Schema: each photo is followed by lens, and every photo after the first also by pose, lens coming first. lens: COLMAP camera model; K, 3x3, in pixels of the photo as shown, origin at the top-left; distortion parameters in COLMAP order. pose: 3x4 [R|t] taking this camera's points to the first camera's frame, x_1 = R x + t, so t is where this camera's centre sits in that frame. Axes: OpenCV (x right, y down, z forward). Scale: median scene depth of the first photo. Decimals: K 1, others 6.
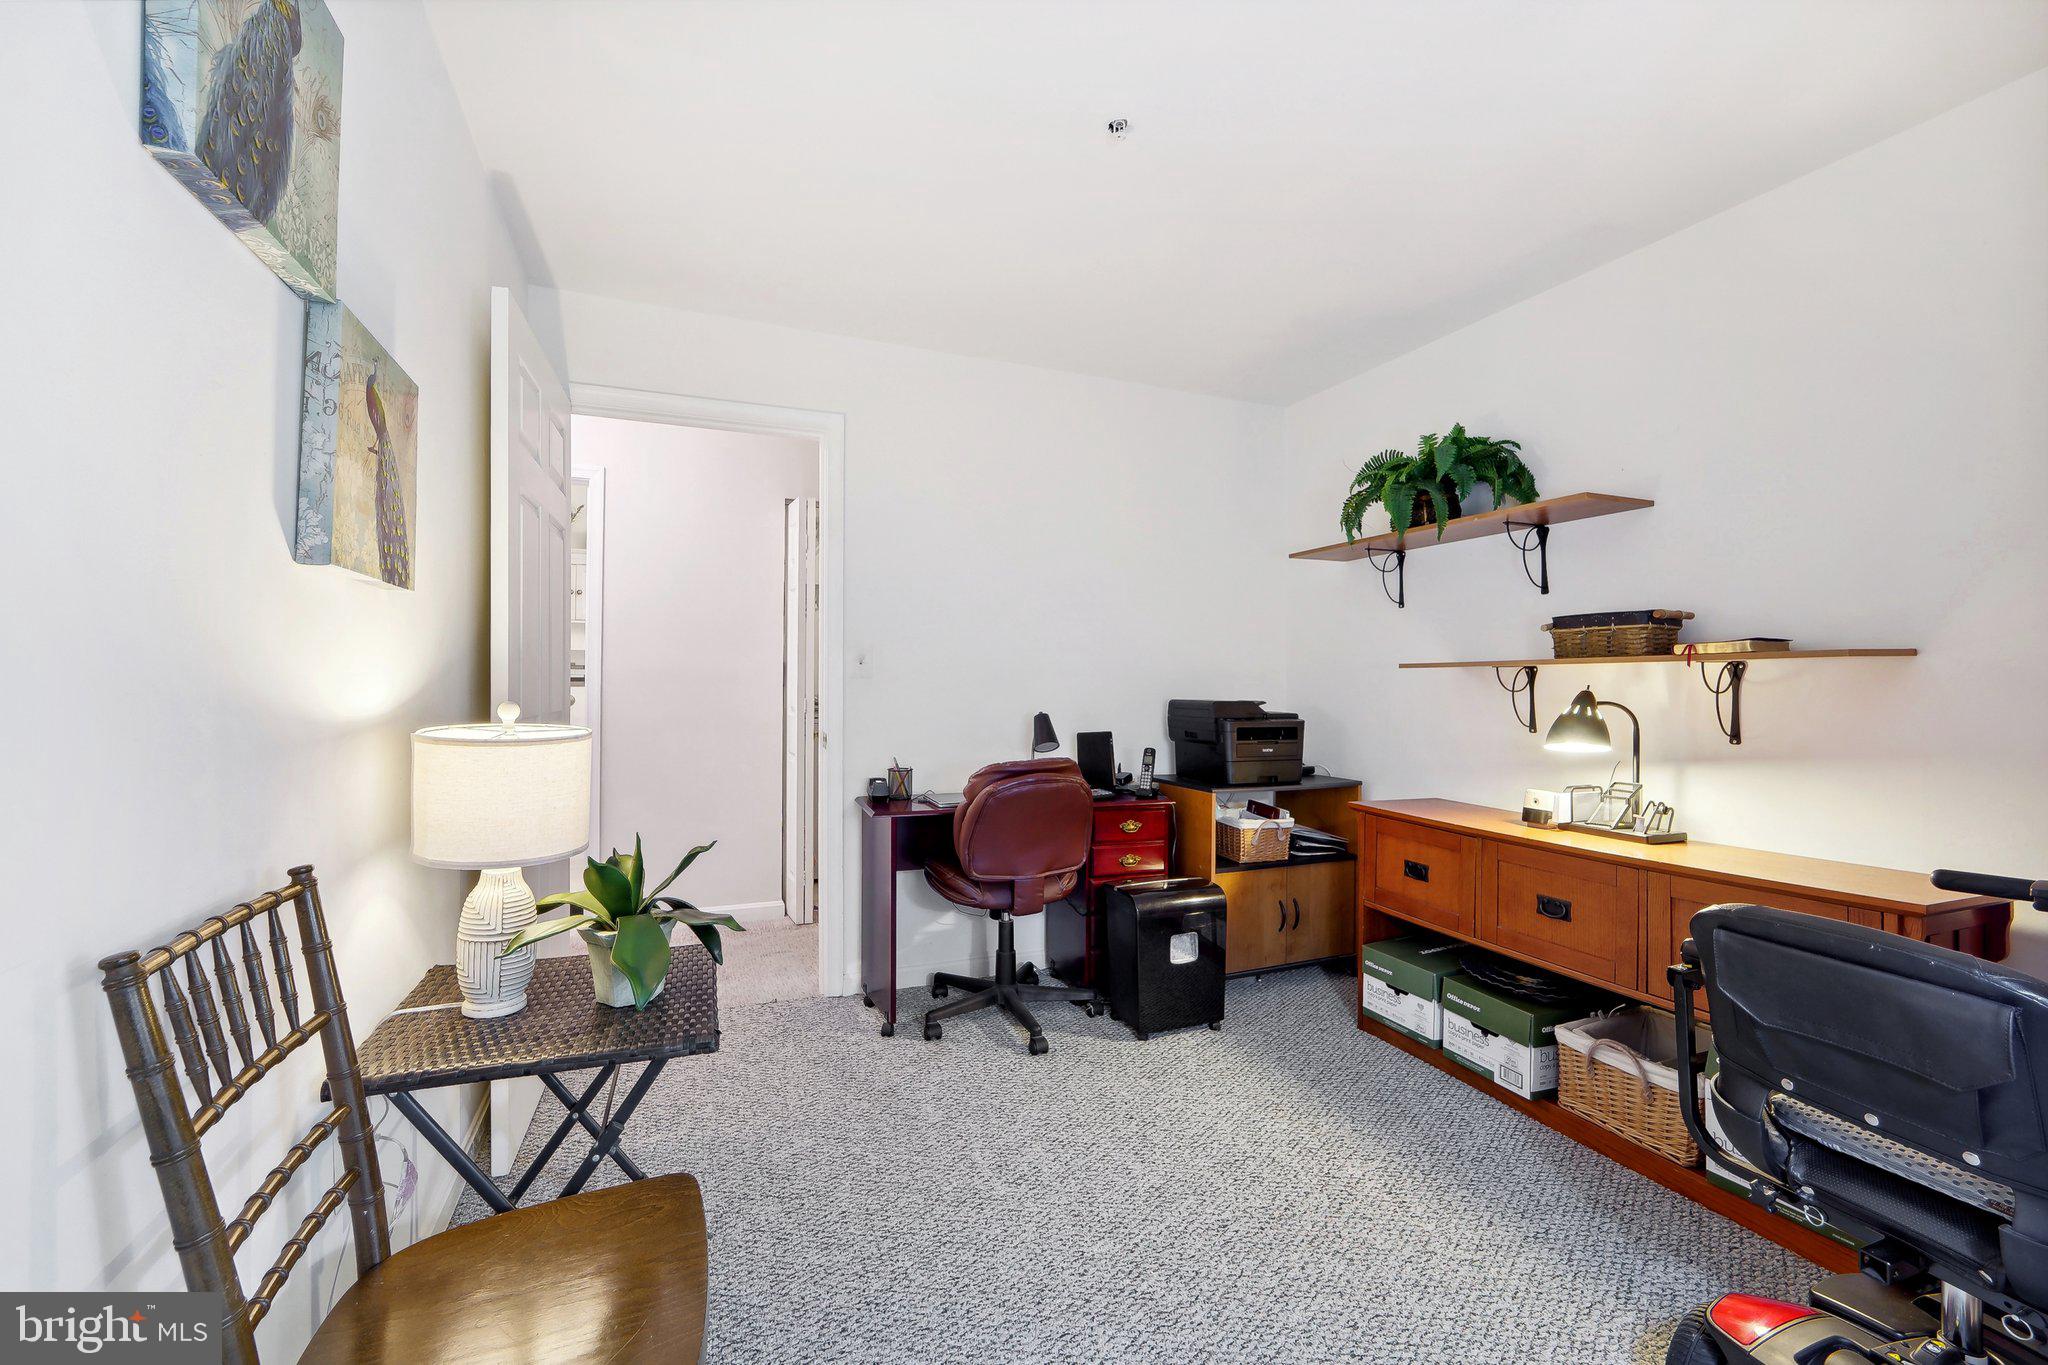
lens RADIAL K [[844.7, 0, 1027.3], [0, 844.7, 680.5], [0, 0, 1]] dist [-0.017546, -0.001230]
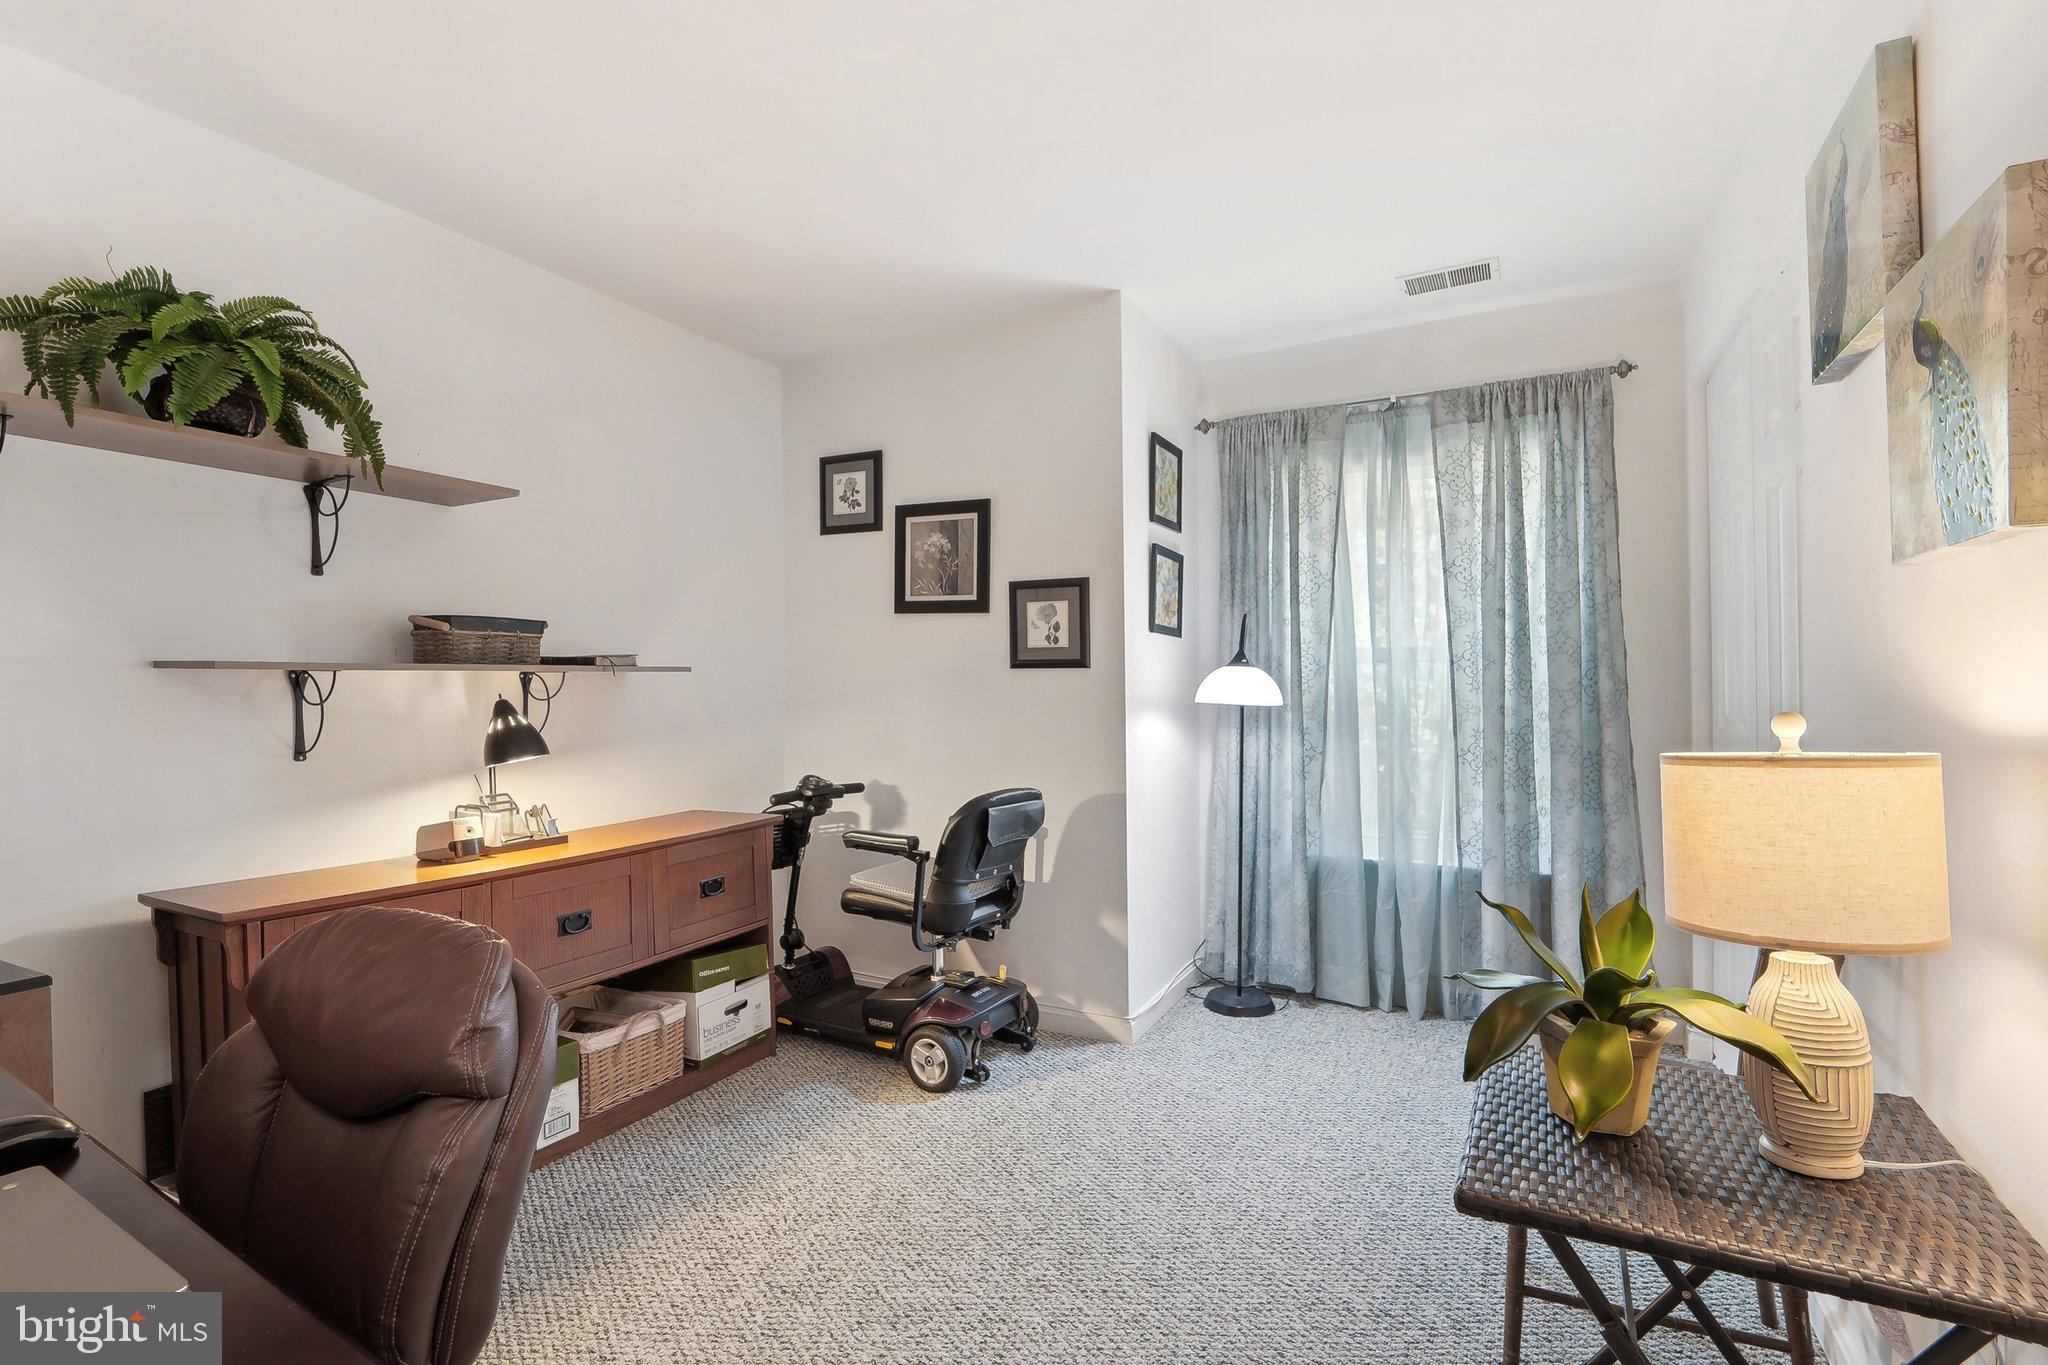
lens RADIAL K [[901.0, 0, 1028.8], [0, 901.0, 683.6], [0, 0, 1]] dist [-0.000246, -0.000016]
pose [[-0.624897, -0.000489, 0.780707, -0.558441], [-0.002655, 0.999995, -0.001499, -0.007433], [-0.780703, -0.003010, -0.624895, 1.337712]]
